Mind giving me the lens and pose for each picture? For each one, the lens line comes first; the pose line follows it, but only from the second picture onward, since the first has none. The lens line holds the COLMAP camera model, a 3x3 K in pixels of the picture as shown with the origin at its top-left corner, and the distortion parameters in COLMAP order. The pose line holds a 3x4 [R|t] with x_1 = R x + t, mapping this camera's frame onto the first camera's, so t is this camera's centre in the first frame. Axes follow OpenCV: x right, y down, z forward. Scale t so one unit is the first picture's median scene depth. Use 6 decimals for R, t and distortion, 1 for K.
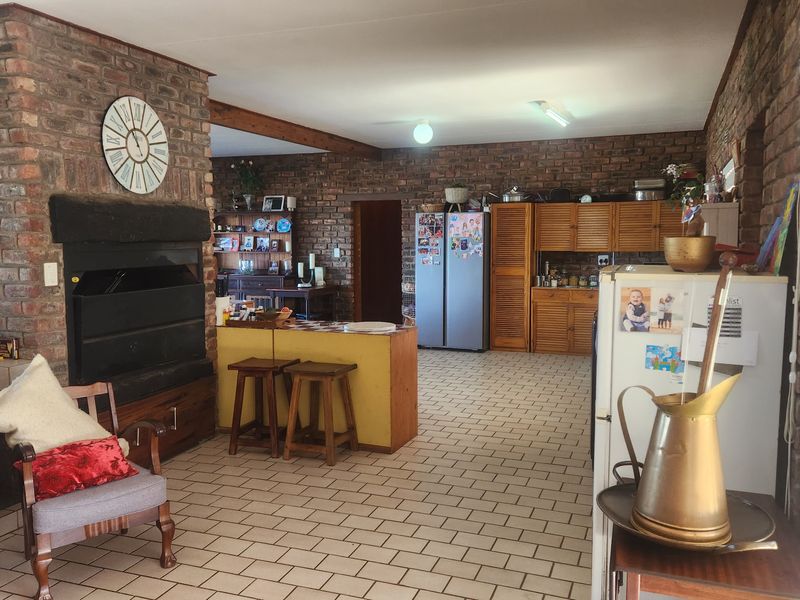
lens RADIAL K [[705.0, 0, 400.0], [0, 705.0, 300.0], [0, 0, 1]] dist [0.106588, -0.106690]
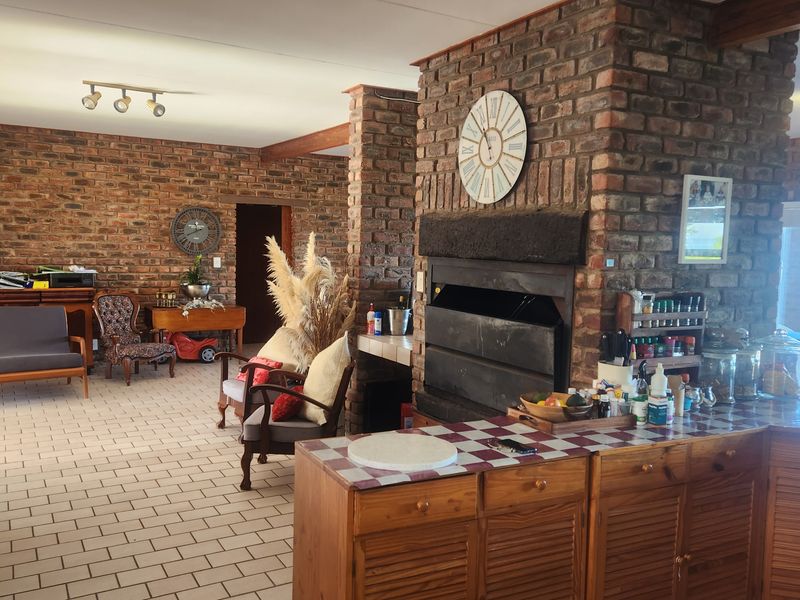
lens RADIAL K [[705.0, 0, 400.0], [0, 705.0, 300.0], [0, 0, 1]] dist [0.106588, -0.106690]
pose [[-0.644339, 0.055486, -0.762725, 0.358355], [-0.092891, 0.984301, 0.150078, -0.151776], [0.759078, 0.167552, -0.629069, 1.467551]]
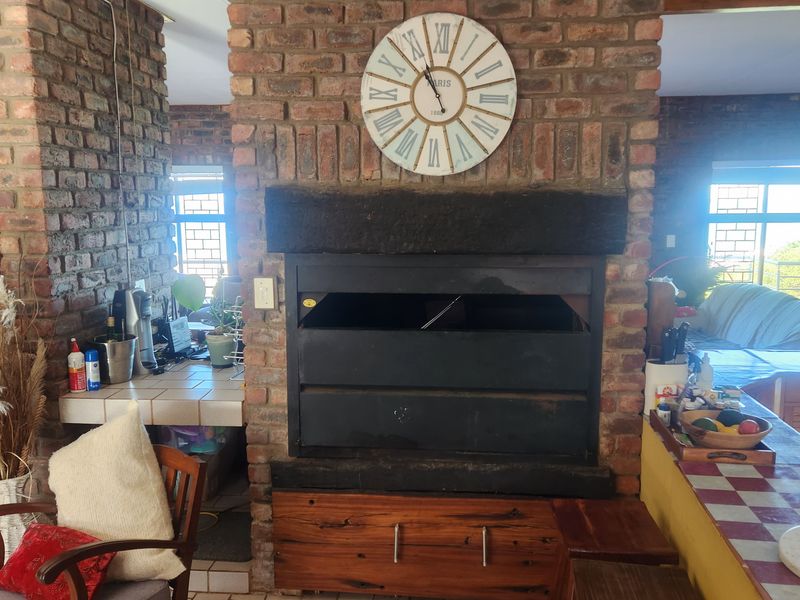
lens RADIAL K [[705.0, 0, 400.0], [0, 705.0, 300.0], [0, 0, 1]] dist [0.106588, -0.106690]
pose [[0.259721, 0.142671, -0.955086, 0.222682], [-0.091348, 0.988221, 0.122780, -0.114192], [0.961354, 0.055357, 0.269694, 0.807370]]
